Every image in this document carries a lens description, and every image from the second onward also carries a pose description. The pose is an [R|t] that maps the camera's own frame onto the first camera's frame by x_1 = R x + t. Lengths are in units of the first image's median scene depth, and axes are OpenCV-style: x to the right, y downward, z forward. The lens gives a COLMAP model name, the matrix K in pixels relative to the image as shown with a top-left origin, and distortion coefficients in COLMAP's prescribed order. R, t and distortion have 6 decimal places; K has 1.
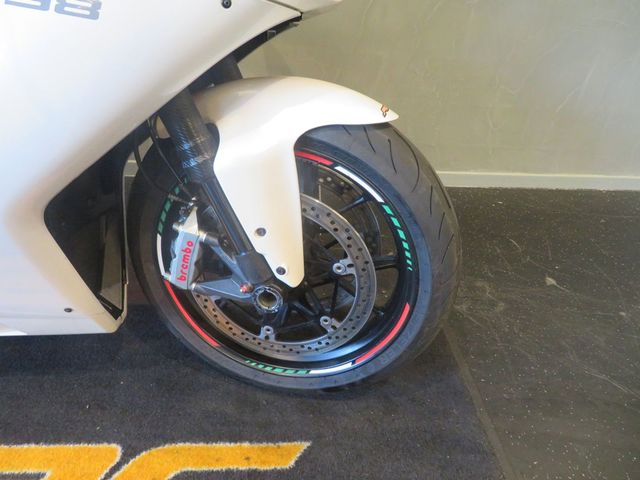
lens RADIAL K [[457.8, 0, 331.1], [0, 457.8, 237.5], [0, 0, 1]] dist [-0.032882, 0.002864]
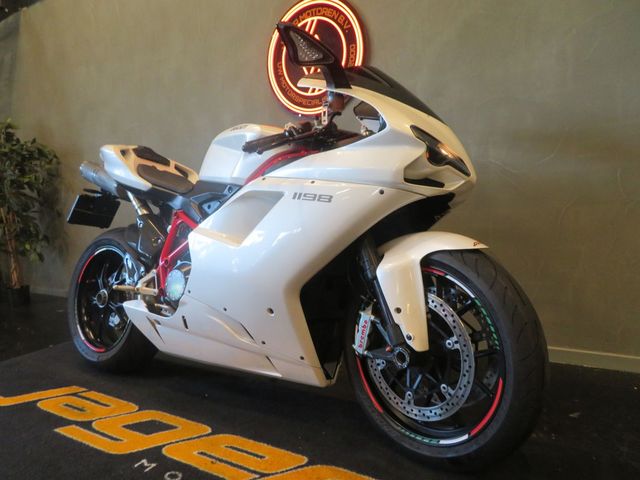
lens RADIAL K [[457.6, 0, 320.0], [0, 457.6, 240.0], [0, 0, 1]] dist [-0.001268, 0.004393]
pose [[0.793773, -0.072476, -0.603880, 0.576673], [-0.238597, 0.876181, -0.418782, 0.469891], [0.559460, 0.476502, 0.678196, -0.394965]]
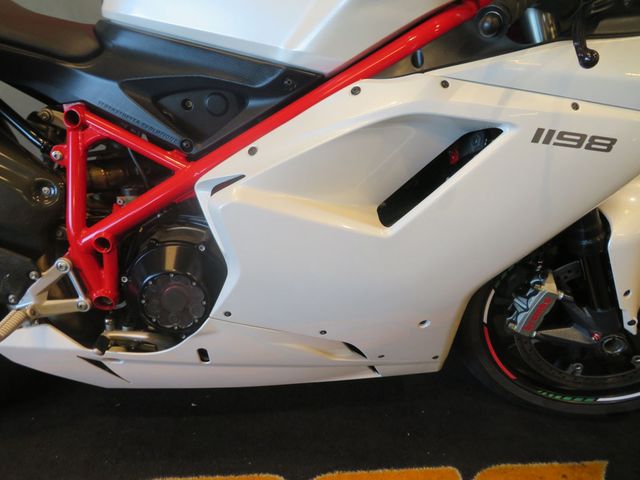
lens RADIAL K [[457.6, 0, 320.0], [0, 457.6, 240.0], [0, 0, 1]] dist [-0.001268, 0.004393]
pose [[0.999427, -0.025491, -0.022268, -0.811457], [0.025600, 0.999661, 0.004662, -0.155886], [0.022142, -0.005230, 0.999741, -0.210397]]
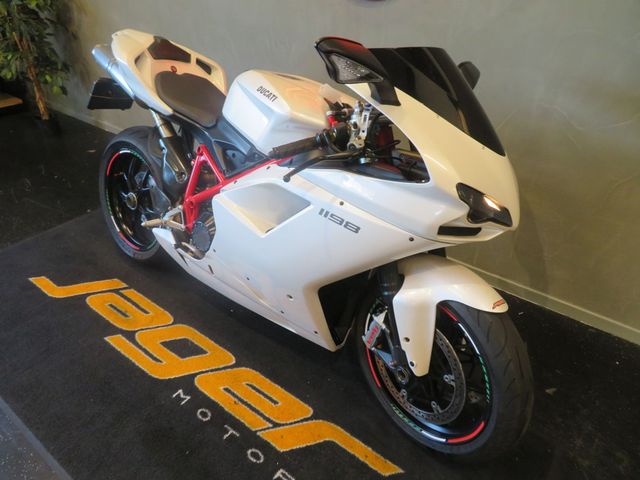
lens RADIAL K [[457.6, 0, 320.0], [0, 457.6, 240.0], [0, 0, 1]] dist [-0.001268, 0.004393]
pose [[0.744801, 0.302803, -0.594628, 0.478584], [-0.347548, 0.936735, 0.041692, -0.293620], [0.569633, 0.175610, 0.802919, -0.639597]]
